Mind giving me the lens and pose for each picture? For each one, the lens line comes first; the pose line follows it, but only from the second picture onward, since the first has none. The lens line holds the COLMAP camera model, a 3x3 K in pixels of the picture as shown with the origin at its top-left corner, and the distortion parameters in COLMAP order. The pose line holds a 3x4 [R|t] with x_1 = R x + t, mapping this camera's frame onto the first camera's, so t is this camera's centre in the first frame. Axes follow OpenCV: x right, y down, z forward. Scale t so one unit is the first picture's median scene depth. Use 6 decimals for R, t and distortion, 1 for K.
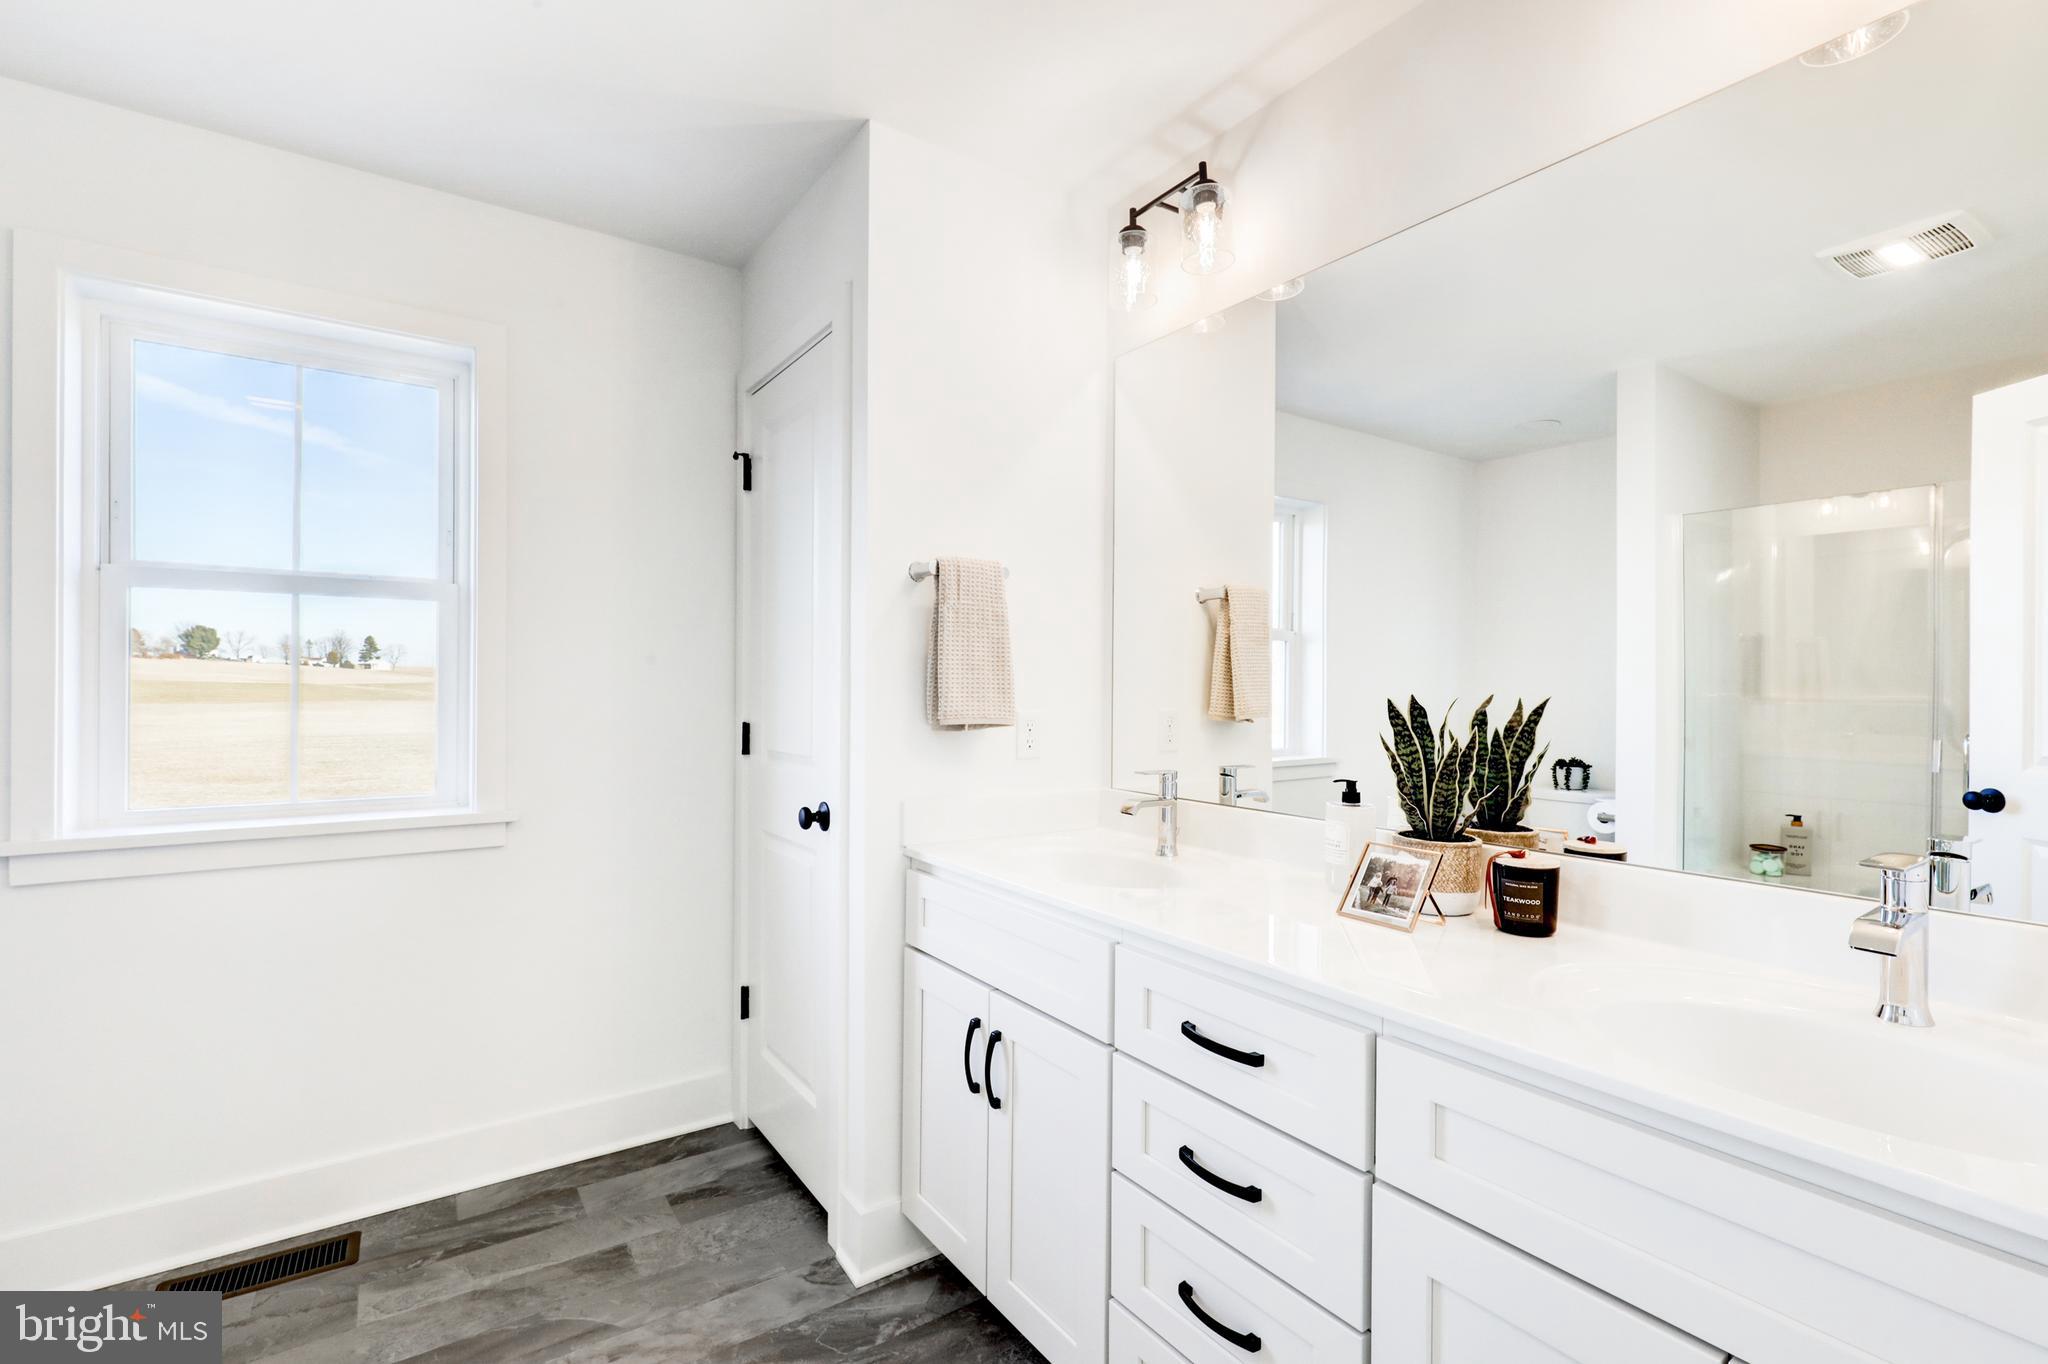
lens RADIAL K [[933.6, 0, 1025.0], [0, 933.6, 706.9], [0, 0, 1]] dist [0.001108, 0.000061]
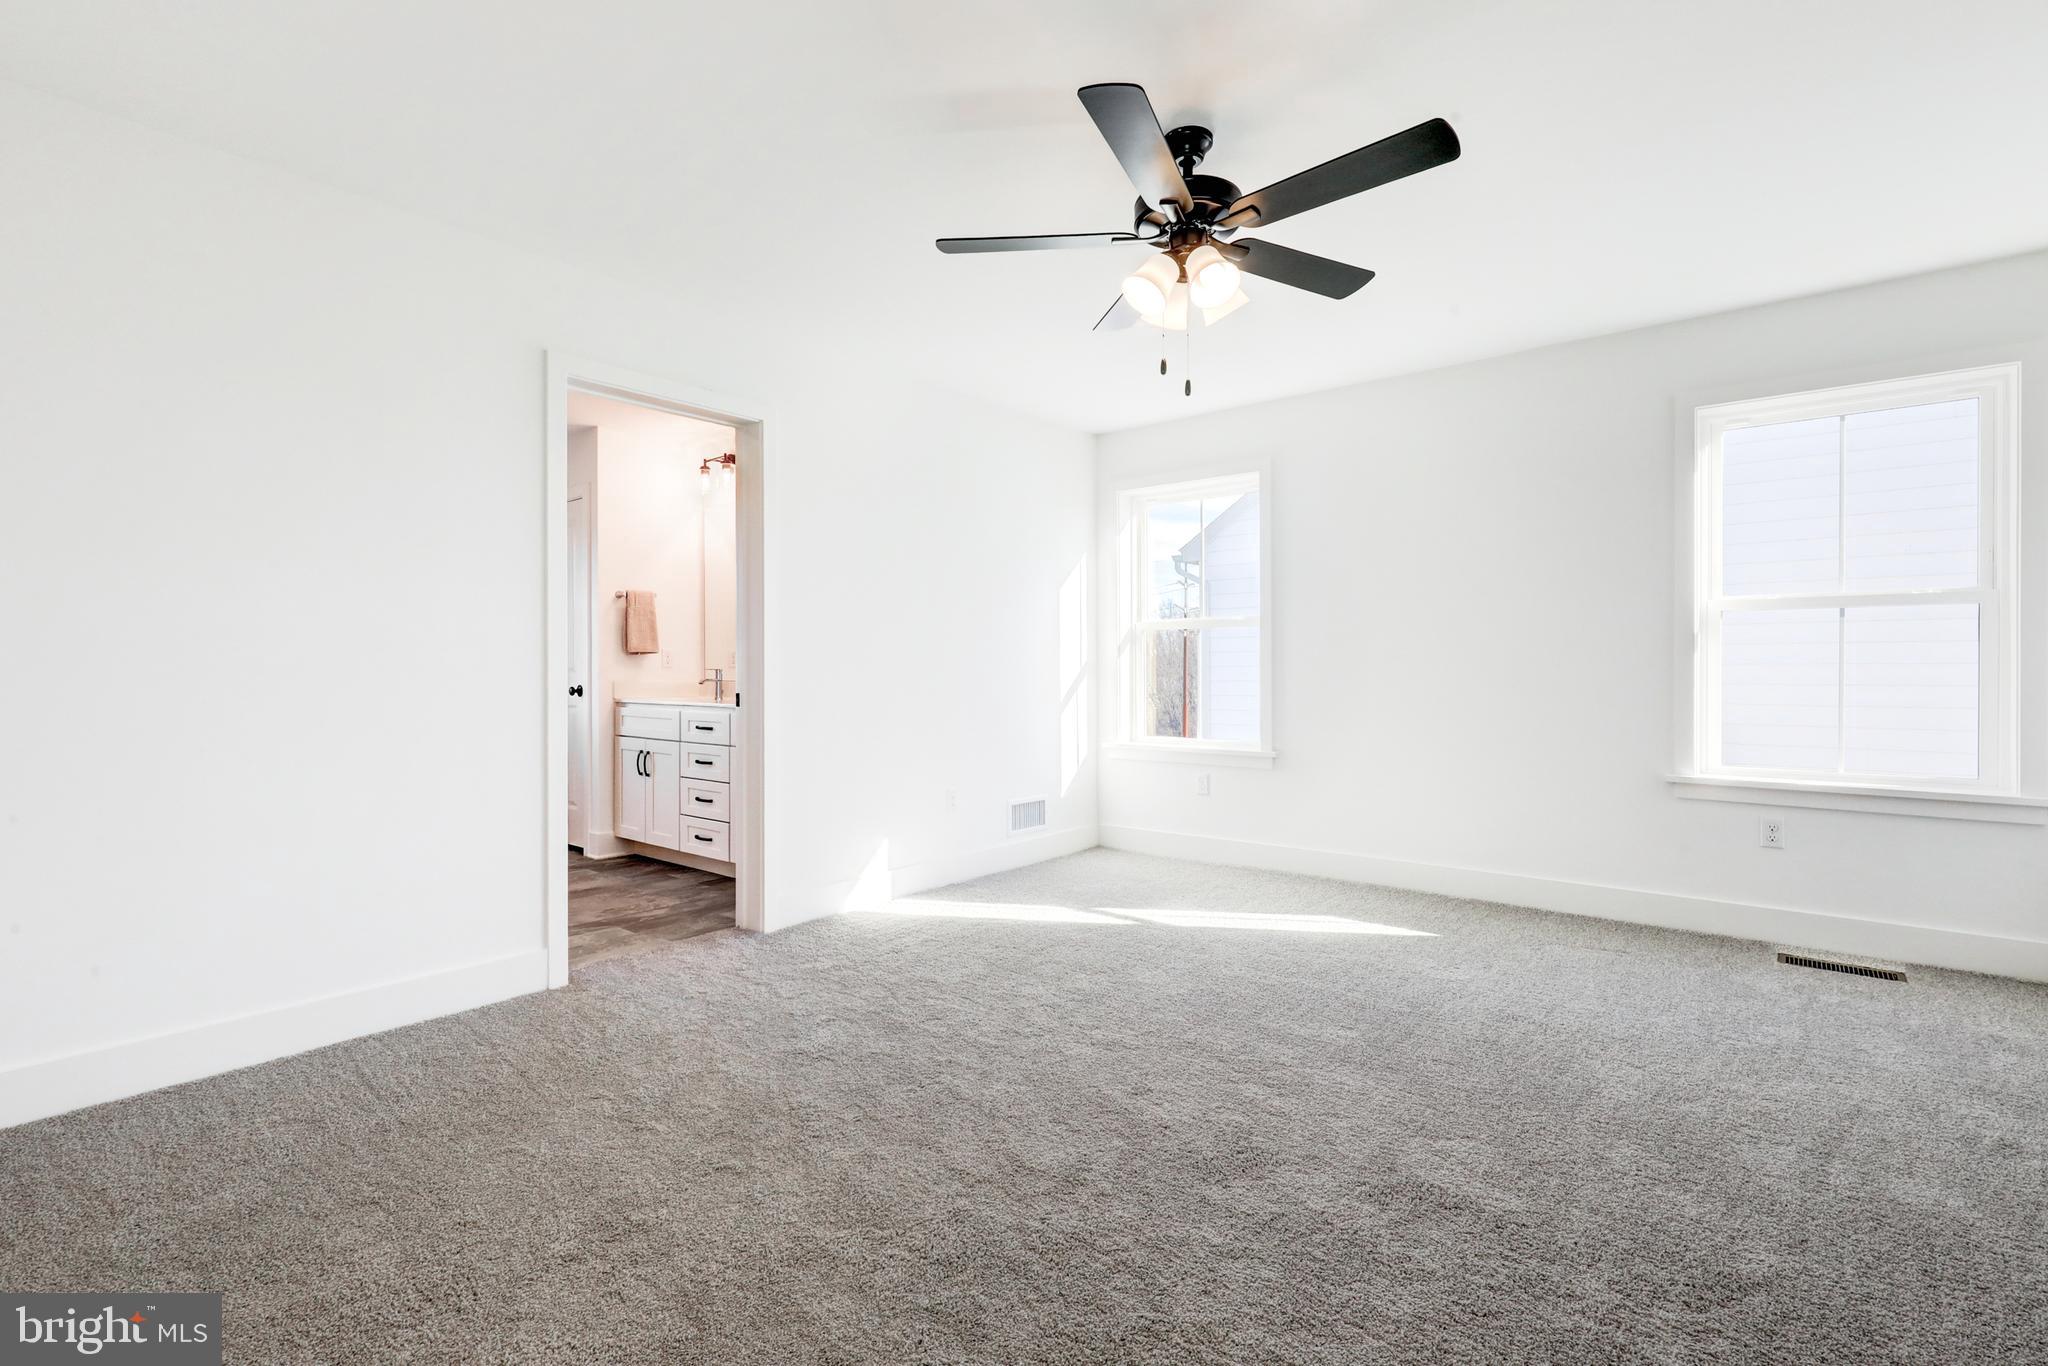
lens RADIAL K [[953.6, 0, 1024.0], [0, 953.6, 683.0], [0, 0, 1]] dist [0.002003, 0.000311]
pose [[0.962532, -0.008239, 0.271043, 0.260372], [0.007155, 0.999962, 0.004987, 0.102286], [-0.271073, -0.002861, 0.962554, -1.957038]]
